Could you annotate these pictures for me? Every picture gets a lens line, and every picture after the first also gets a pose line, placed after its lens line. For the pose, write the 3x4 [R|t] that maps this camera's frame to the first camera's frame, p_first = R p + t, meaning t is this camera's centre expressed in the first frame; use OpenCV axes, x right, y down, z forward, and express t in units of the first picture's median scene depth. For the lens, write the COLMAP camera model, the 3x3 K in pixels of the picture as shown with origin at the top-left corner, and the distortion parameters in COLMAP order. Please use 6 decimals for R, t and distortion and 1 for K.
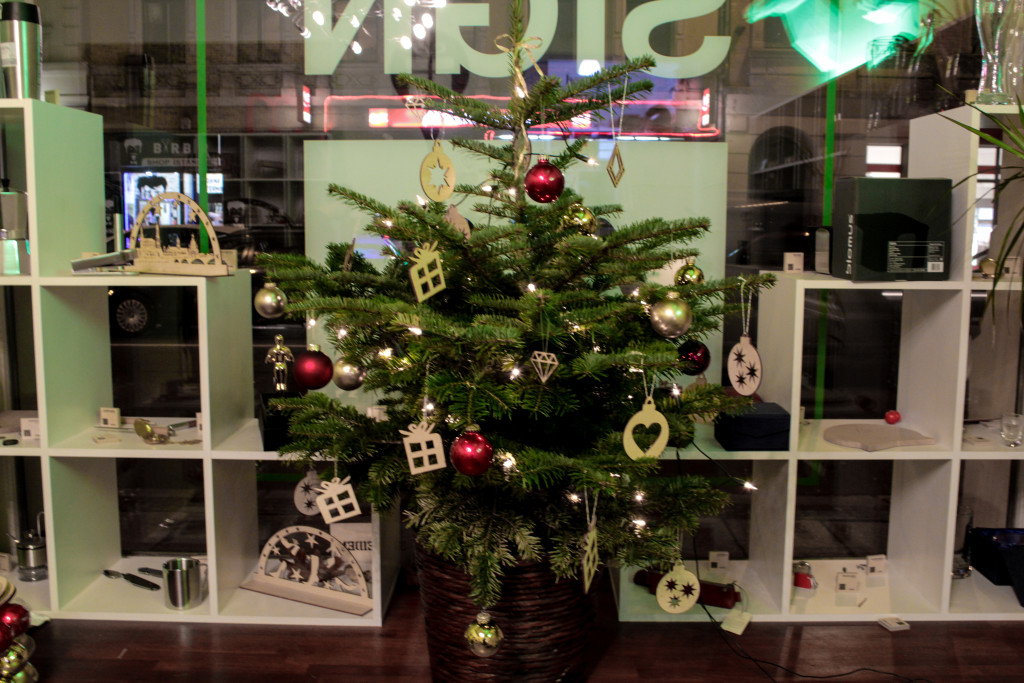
lens RADIAL K [[987.7, 0, 535.0], [0, 987.7, 343.3], [0, 0, 1]] dist [-0.004394, -0.002003]
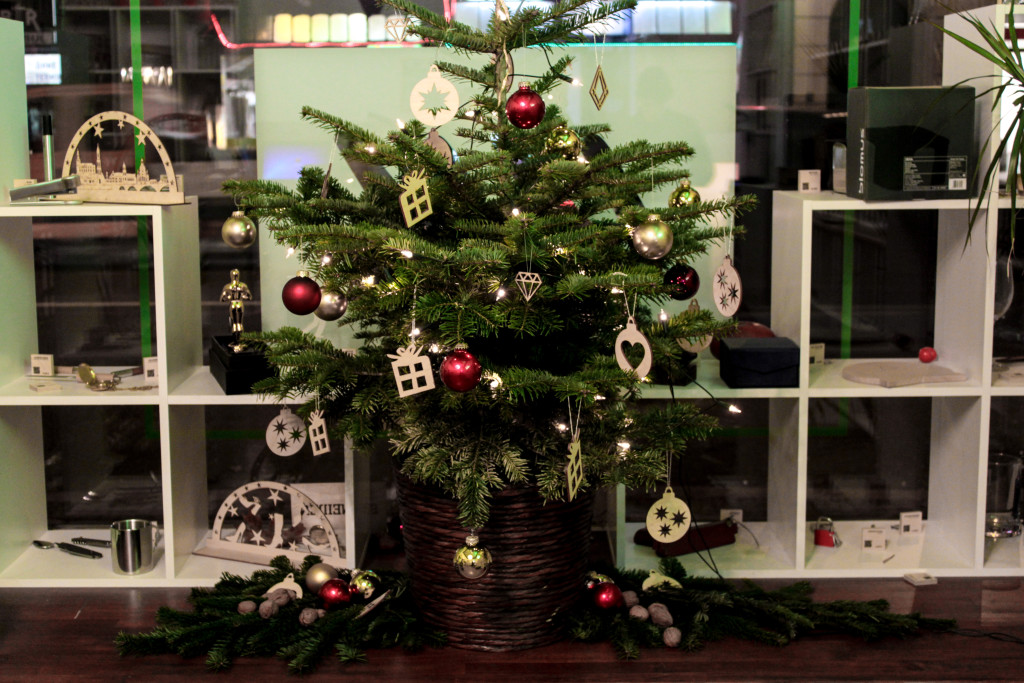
lens RADIAL K [[1758.0, 0, 512.0], [0, 1758.0, 341.5], [0, 0, 1]] dist [0.189665, -1.041090]
pose [[0.999902, -0.012387, -0.006538, 0.002599], [0.012466, 0.999848, 0.012180, 0.048366], [0.006386, -0.012260, 0.999904, -0.721026]]
